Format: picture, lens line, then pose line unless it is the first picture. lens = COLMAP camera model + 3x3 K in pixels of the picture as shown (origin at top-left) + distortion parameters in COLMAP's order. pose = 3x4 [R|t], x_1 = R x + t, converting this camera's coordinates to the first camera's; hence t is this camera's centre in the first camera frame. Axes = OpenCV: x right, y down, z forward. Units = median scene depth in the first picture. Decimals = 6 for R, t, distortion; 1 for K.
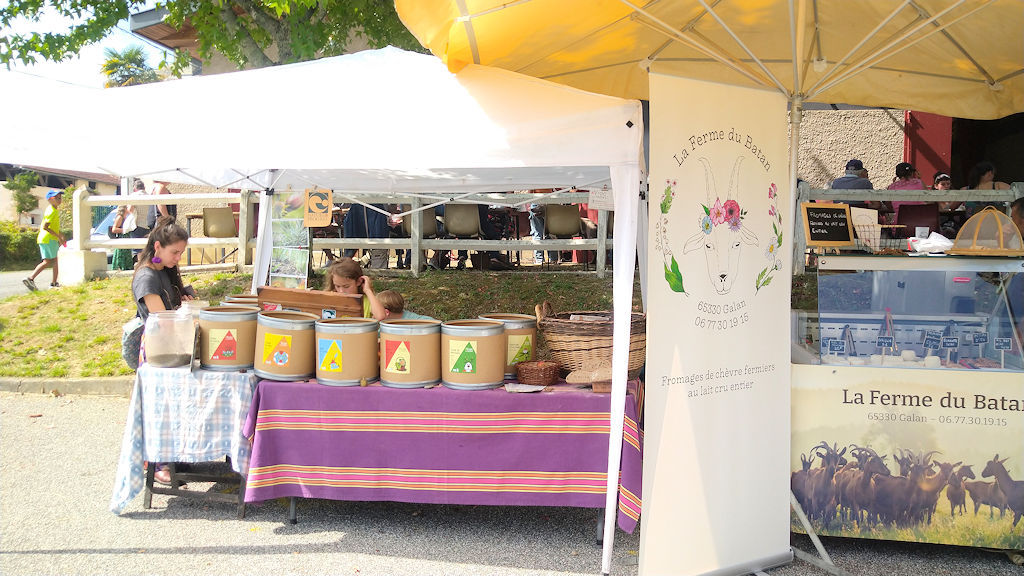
lens RADIAL K [[694.0, 0, 512.0], [0, 694.0, 288.0], [0, 0, 1]] dist [0.003244, 0.000895]
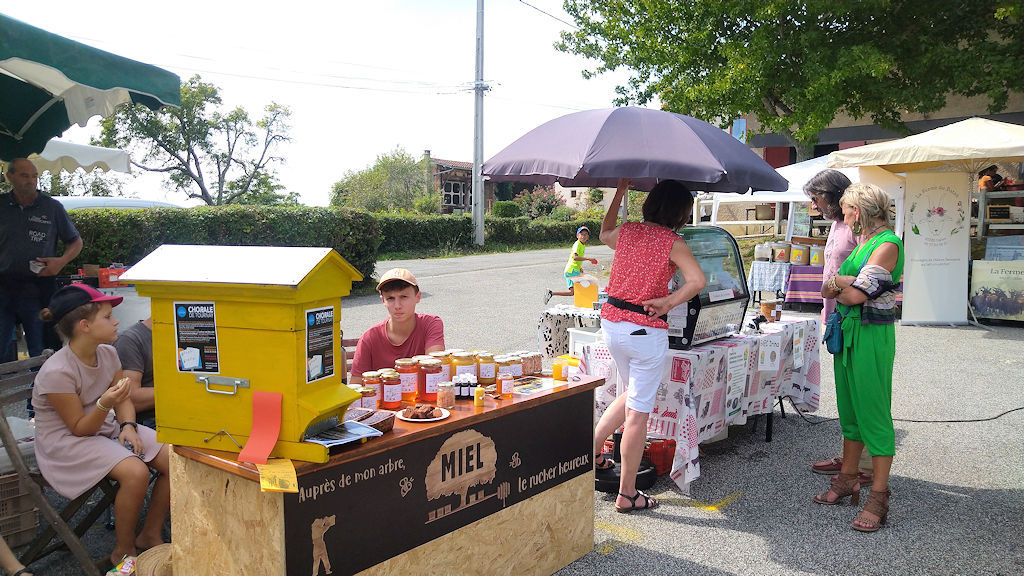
lens RADIAL K [[729.6, 0, 512.0], [0, 729.6, 288.0], [0, 0, 1]] dist [-0.002362, -0.000068]
pose [[0.777563, 0.043311, -0.627311, 0.756196], [-0.029862, 0.999043, 0.031962, 0.170608], [0.628095, -0.006120, 0.778112, -2.449511]]
